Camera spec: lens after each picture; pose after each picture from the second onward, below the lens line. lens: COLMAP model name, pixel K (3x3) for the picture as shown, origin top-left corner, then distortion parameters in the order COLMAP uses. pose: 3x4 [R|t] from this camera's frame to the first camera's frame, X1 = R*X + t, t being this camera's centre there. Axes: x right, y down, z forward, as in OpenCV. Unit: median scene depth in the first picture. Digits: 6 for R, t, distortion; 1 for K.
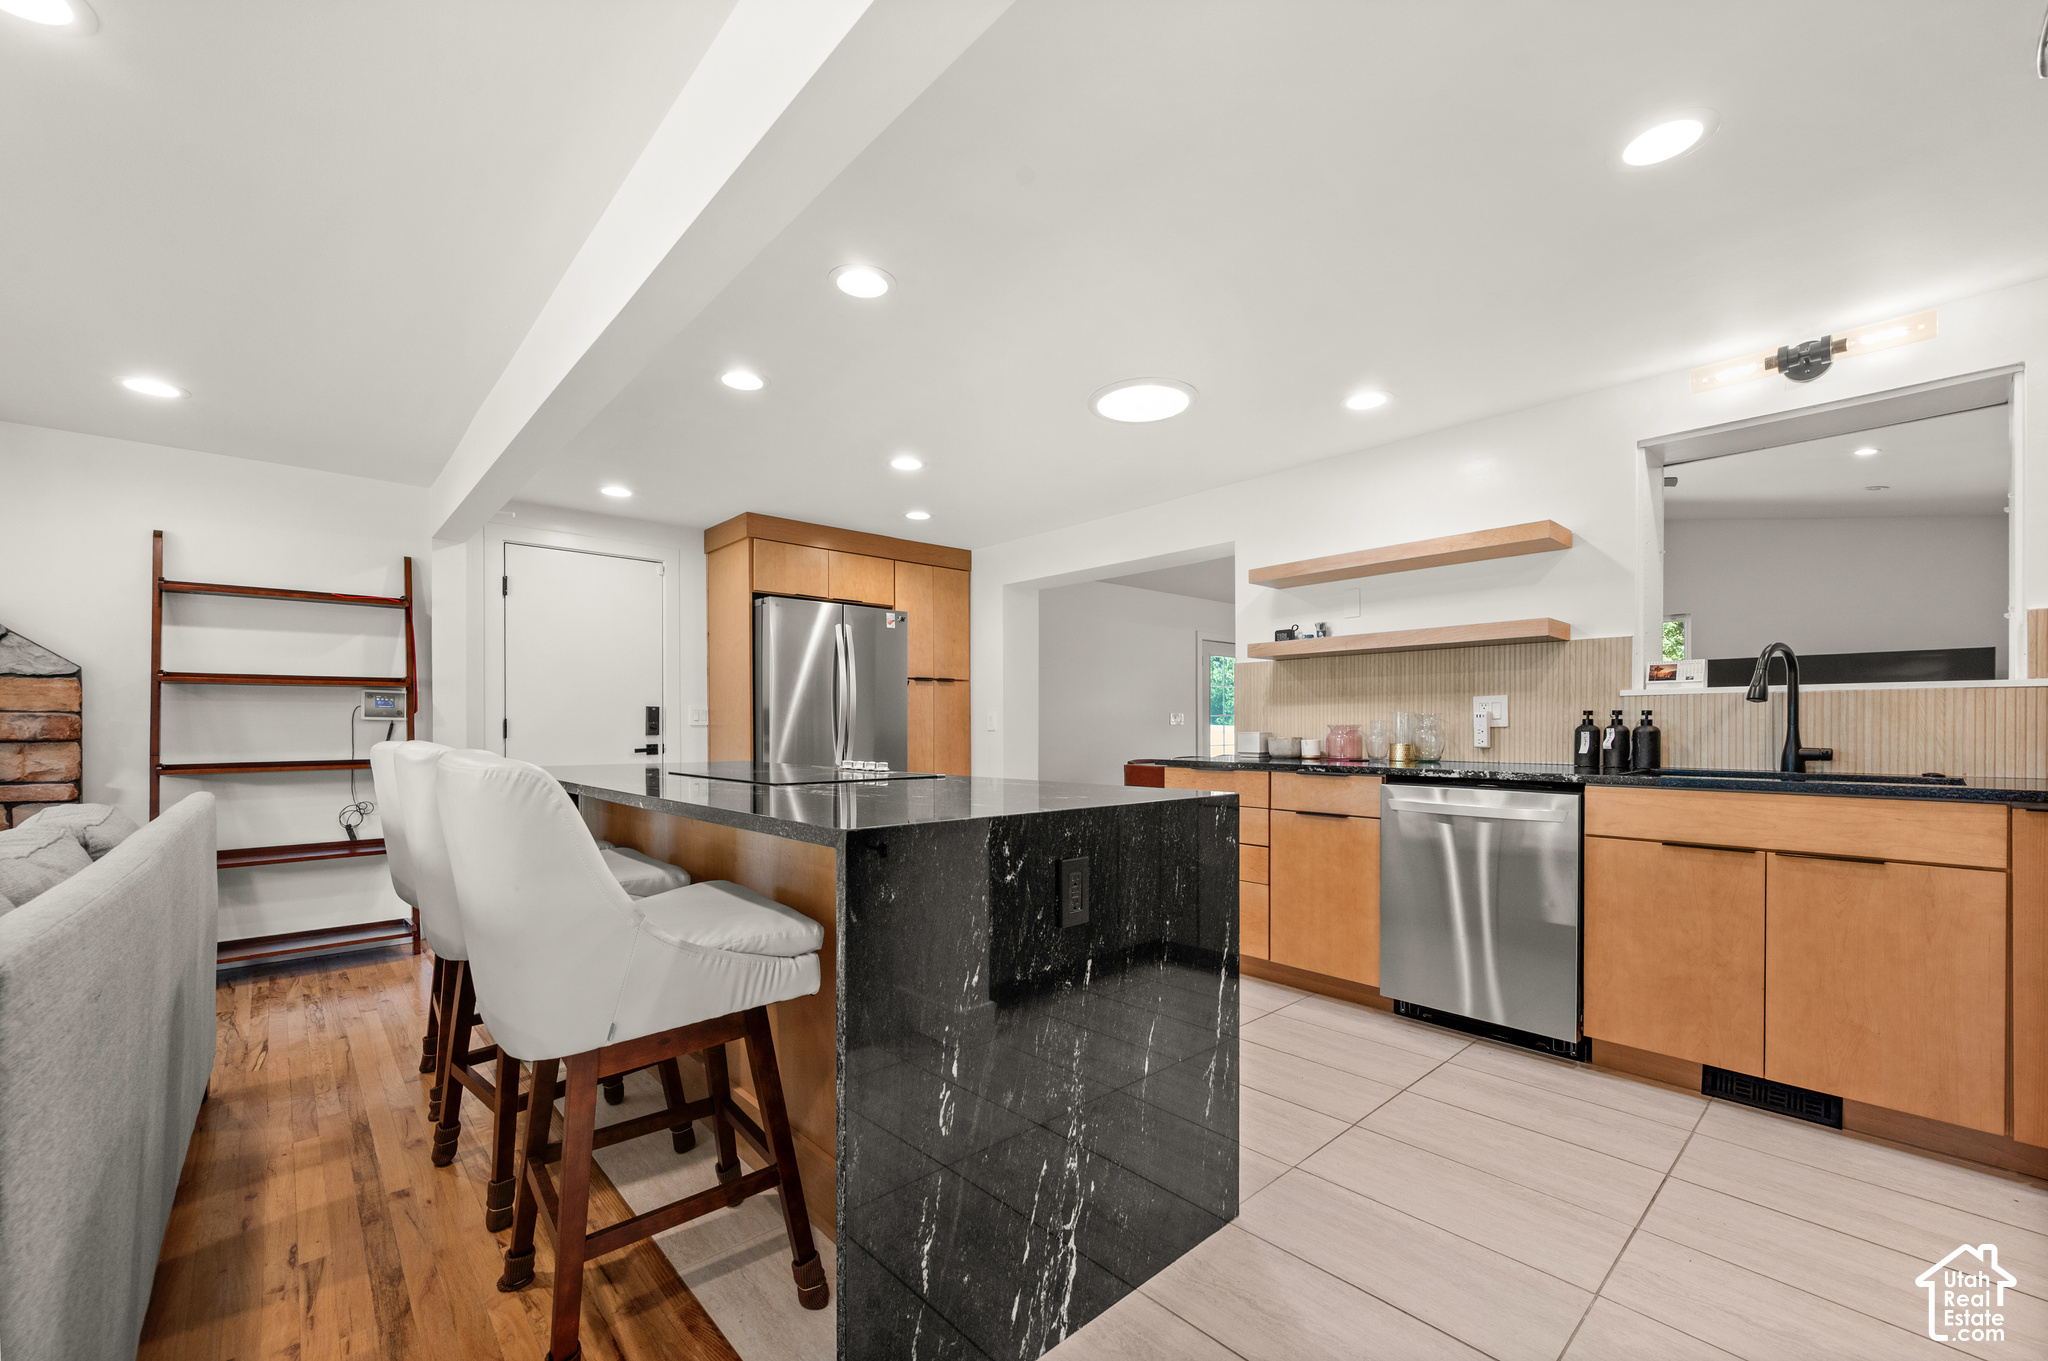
lens RADIAL K [[820.5, 0, 1035.7], [0, 820.5, 731.0], [0, 0, 1]] dist [0.001123, -0.000501]
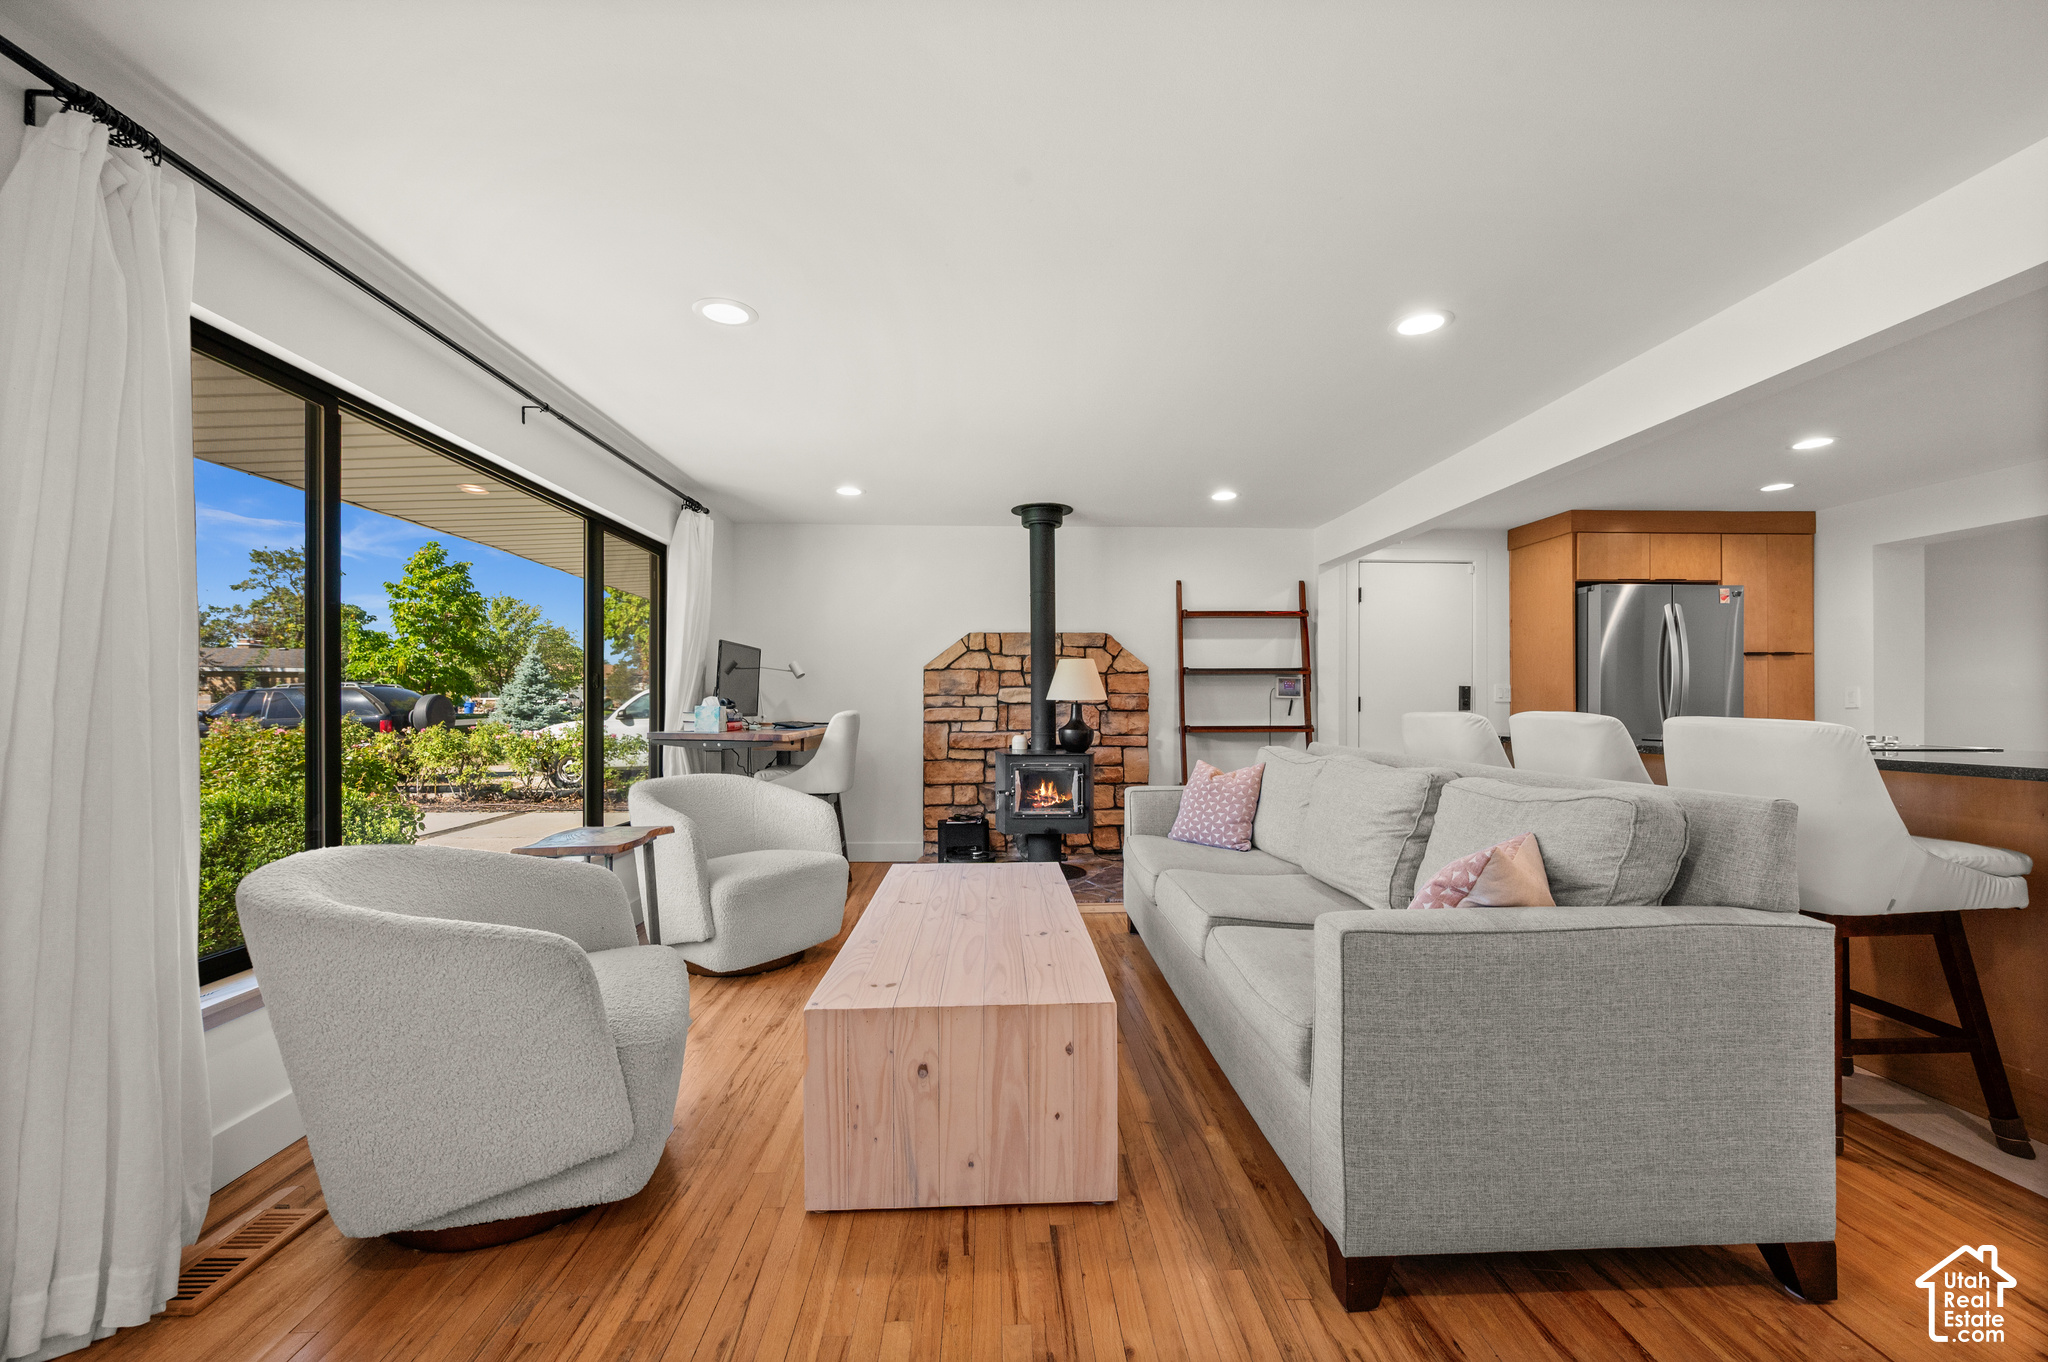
lens RADIAL K [[820.5, 0, 1028.7], [0, 820.5, 699.9], [0, 0, 1]] dist [0.001123, -0.000501]
pose [[0.768850, -0.001135, -0.639428, -0.313106], [-0.006079, 0.999940, -0.009085, 0.006495], [0.639400, 0.010872, 0.768797, -0.480409]]
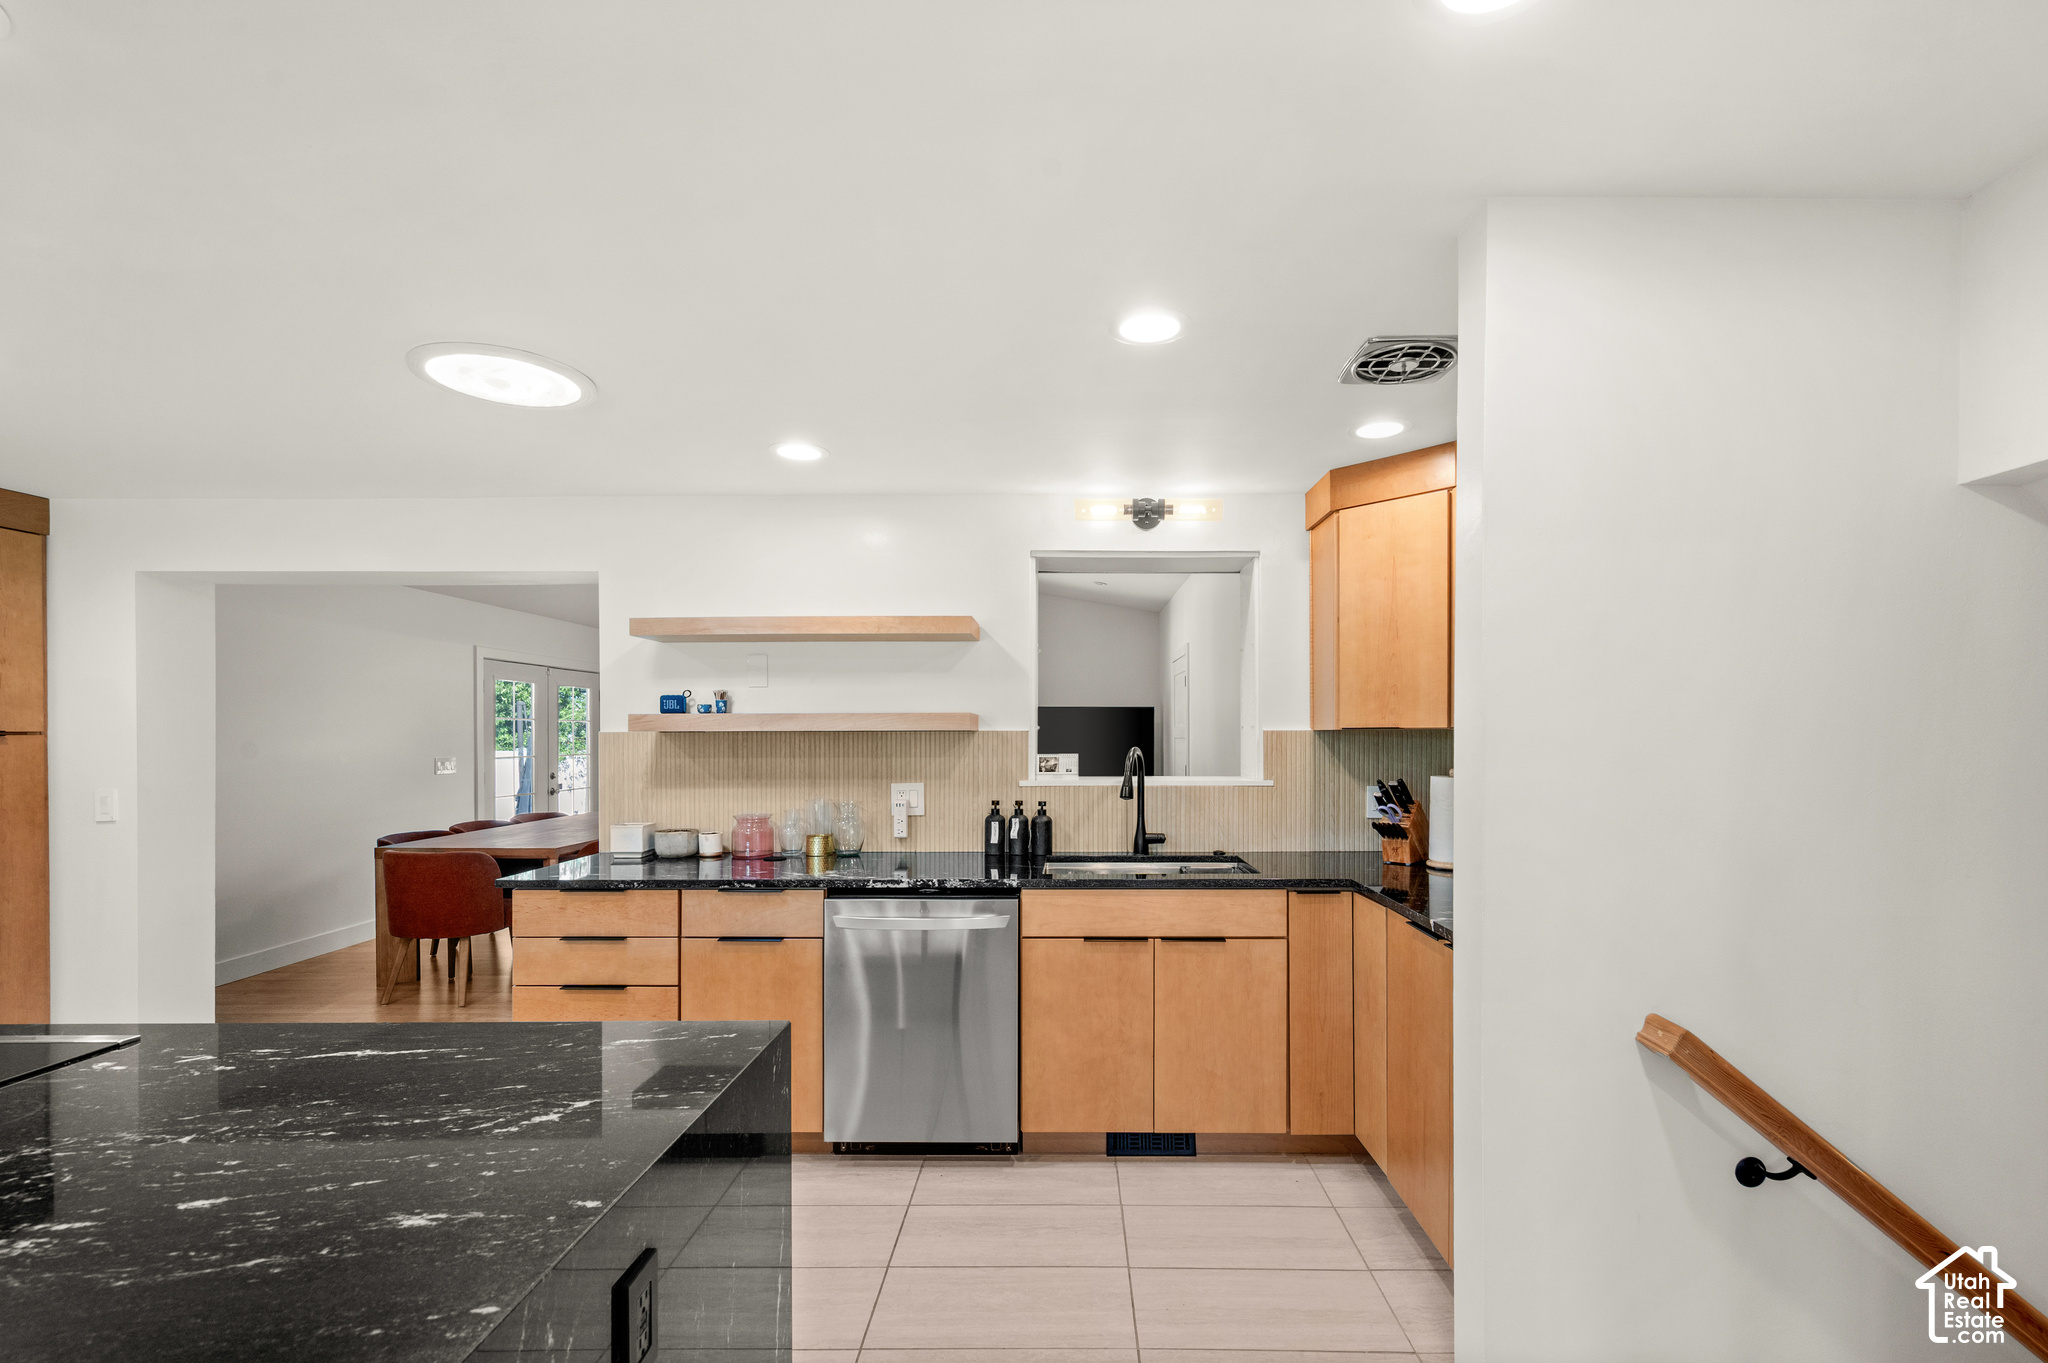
lens RADIAL K [[896.8, 0, 1055.9], [0, 896.8, 735.6], [0, 0, 1]] dist [-0.000538, 0.000194]
pose [[0.686155, -0.000964, 0.727455, -0.098645], [0.005424, 0.999978, -0.003791, -0.100082], [-0.727435, 0.006547, 0.686145, 0.160193]]
